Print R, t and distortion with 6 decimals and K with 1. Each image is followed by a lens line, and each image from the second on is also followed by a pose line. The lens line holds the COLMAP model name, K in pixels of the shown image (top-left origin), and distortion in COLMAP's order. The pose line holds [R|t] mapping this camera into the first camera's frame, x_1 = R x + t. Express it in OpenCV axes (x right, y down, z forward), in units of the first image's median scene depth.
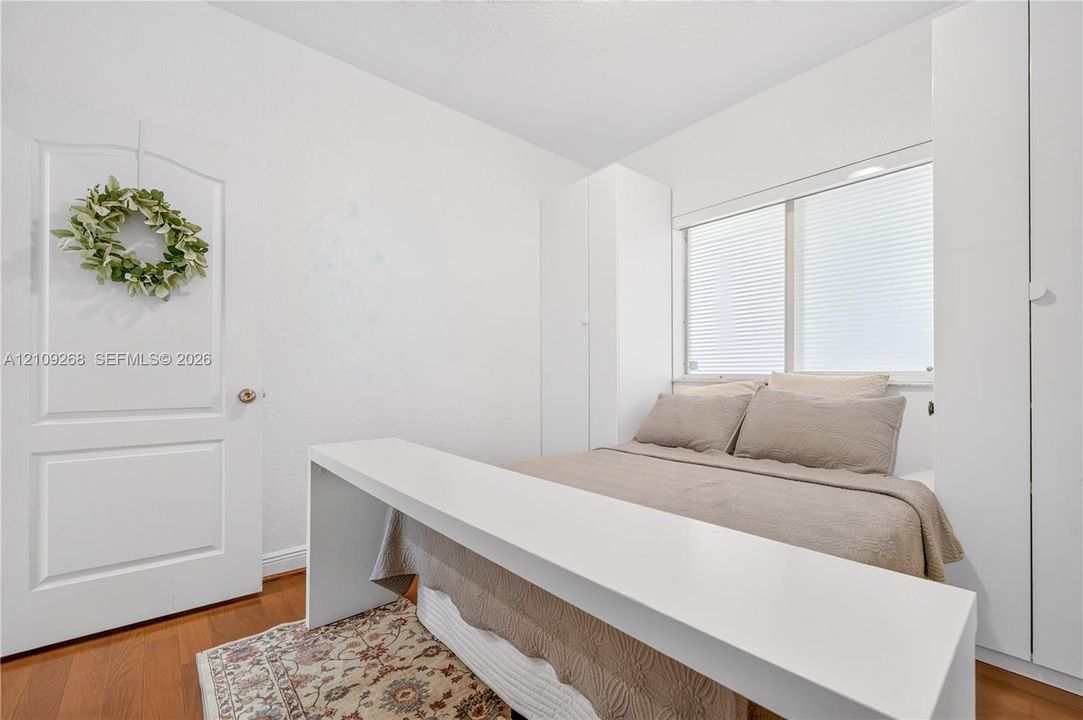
lens RADIAL K [[447.6, 0, 543.7], [0, 447.6, 369.9], [0, 0, 1]] dist [-0.013445, -0.000170]
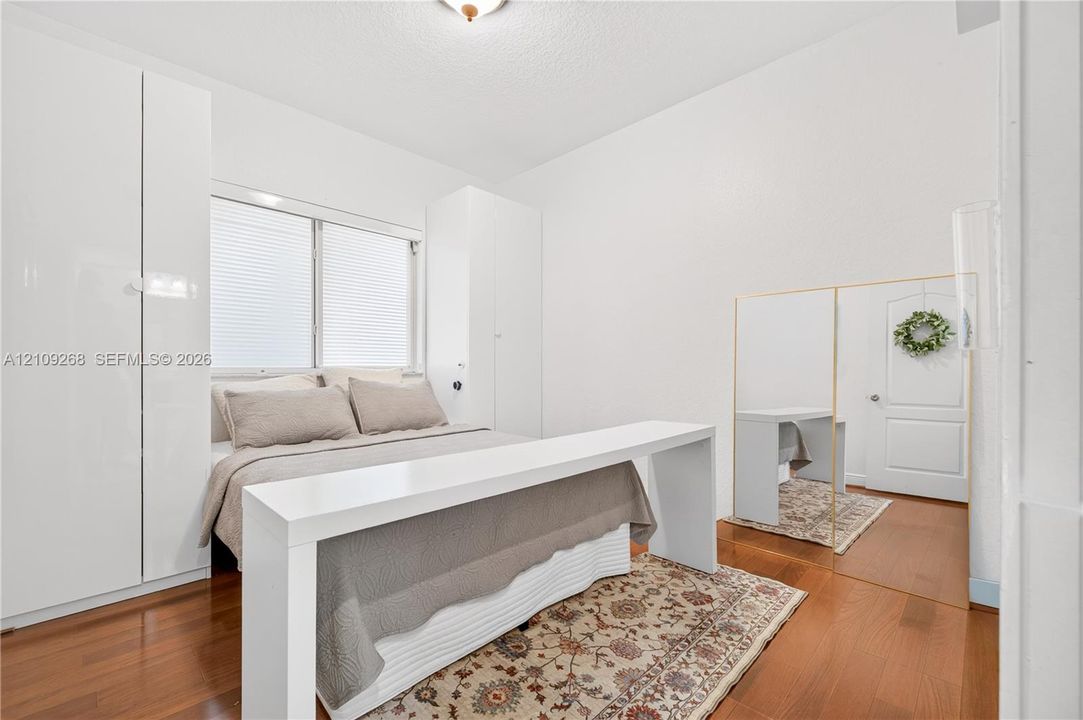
lens RADIAL K [[447.6, 0, 543.3], [0, 447.6, 362.9], [0, 0, 1]] dist [-0.013445, -0.000170]
pose [[-0.082821, 0.009230, 0.996522, -1.161036], [-0.002343, 0.999953, -0.009457, 0.009669], [-0.996562, -0.003118, -0.082796, 0.881568]]
